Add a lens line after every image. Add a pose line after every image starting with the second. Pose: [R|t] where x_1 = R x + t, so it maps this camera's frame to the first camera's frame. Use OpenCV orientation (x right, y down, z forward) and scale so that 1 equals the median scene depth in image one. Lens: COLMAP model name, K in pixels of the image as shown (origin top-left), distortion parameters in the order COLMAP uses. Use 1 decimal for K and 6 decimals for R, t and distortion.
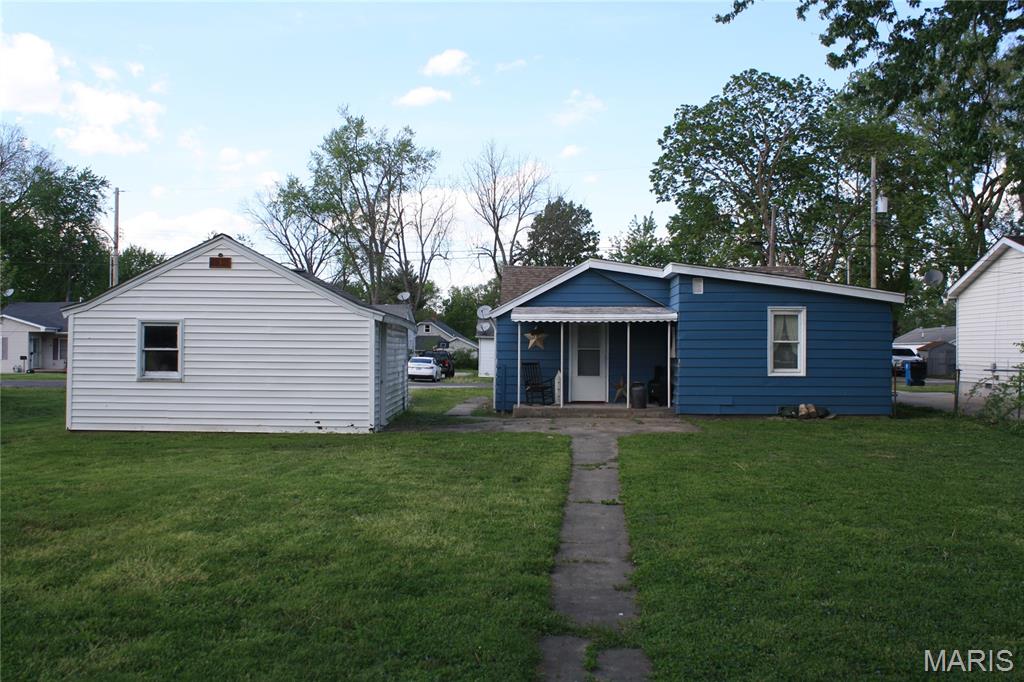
lens RADIAL K [[938.6, 0, 512.0], [0, 938.6, 341.0], [0, 0, 1]] dist [-0.103143, 0.005514]
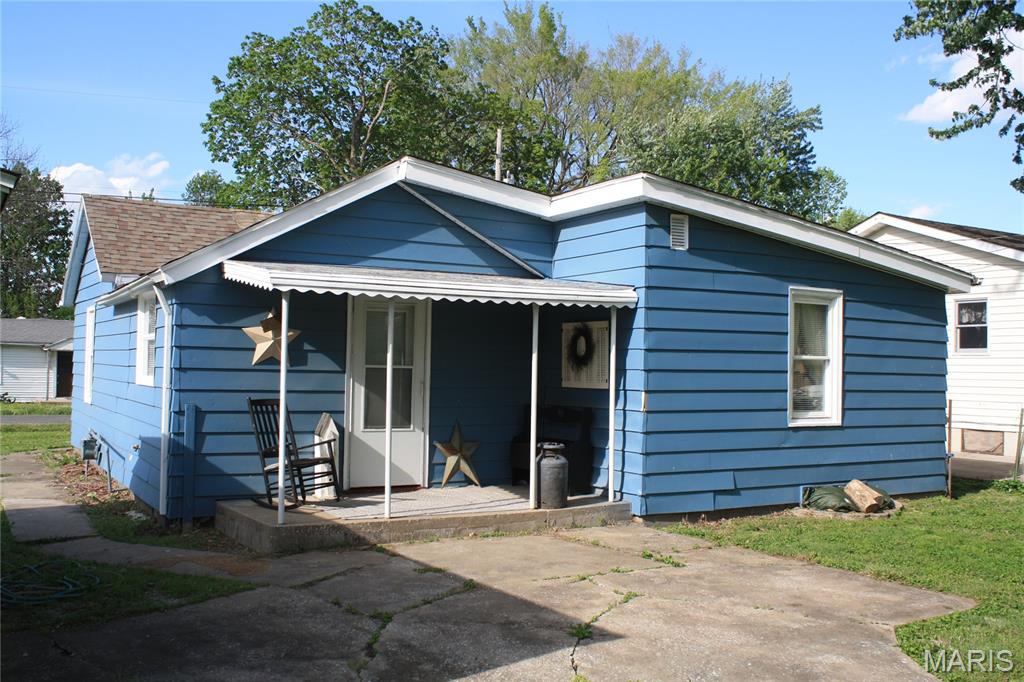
lens RADIAL K [[978.8, 0, 512.0], [0, 978.8, 341.0], [0, 0, 1]] dist [-0.077227, 0.017304]
pose [[0.844750, 0.024268, 0.534610, -0.108998], [-0.016738, 0.999681, -0.018932, 0.003754], [-0.534899, 0.007045, 0.844887, 0.560911]]
